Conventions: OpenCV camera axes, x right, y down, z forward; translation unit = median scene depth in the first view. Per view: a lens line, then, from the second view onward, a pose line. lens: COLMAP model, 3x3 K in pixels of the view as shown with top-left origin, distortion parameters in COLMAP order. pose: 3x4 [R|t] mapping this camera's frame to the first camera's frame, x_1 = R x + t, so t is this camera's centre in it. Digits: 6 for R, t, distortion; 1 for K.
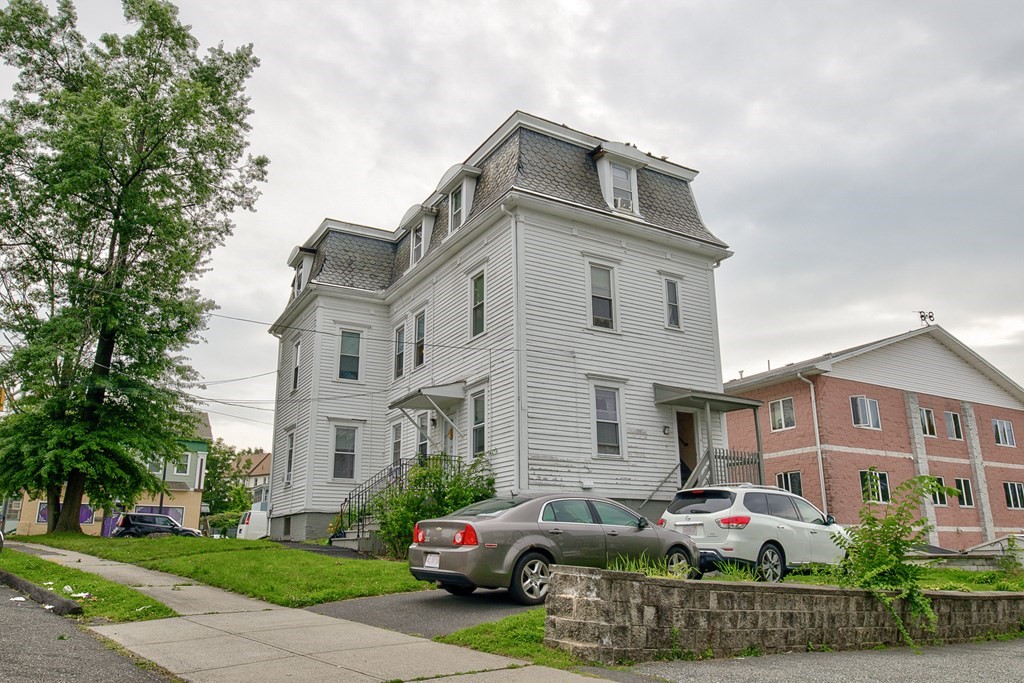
lens RADIAL K [[741.0, 0, 512.0], [0, 741.0, 341.5], [0, 0, 1]] dist [-0.036531, 0.001940]
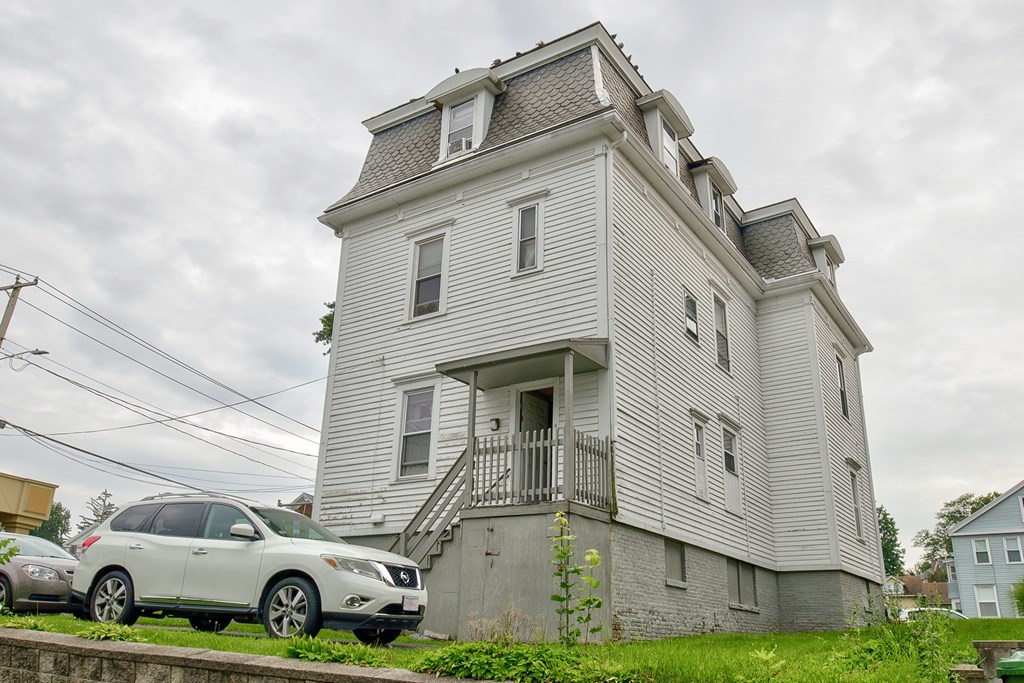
lens RADIAL K [[814.4, 0, 512.0], [0, 814.4, 341.5], [0, 0, 1]] dist [-0.039895, 0.004591]
pose [[0.441570, -0.305493, -0.843617, 0.835169], [0.220343, 0.948378, -0.228097, 0.212777], [0.869750, -0.085164, 0.486088, 0.628353]]
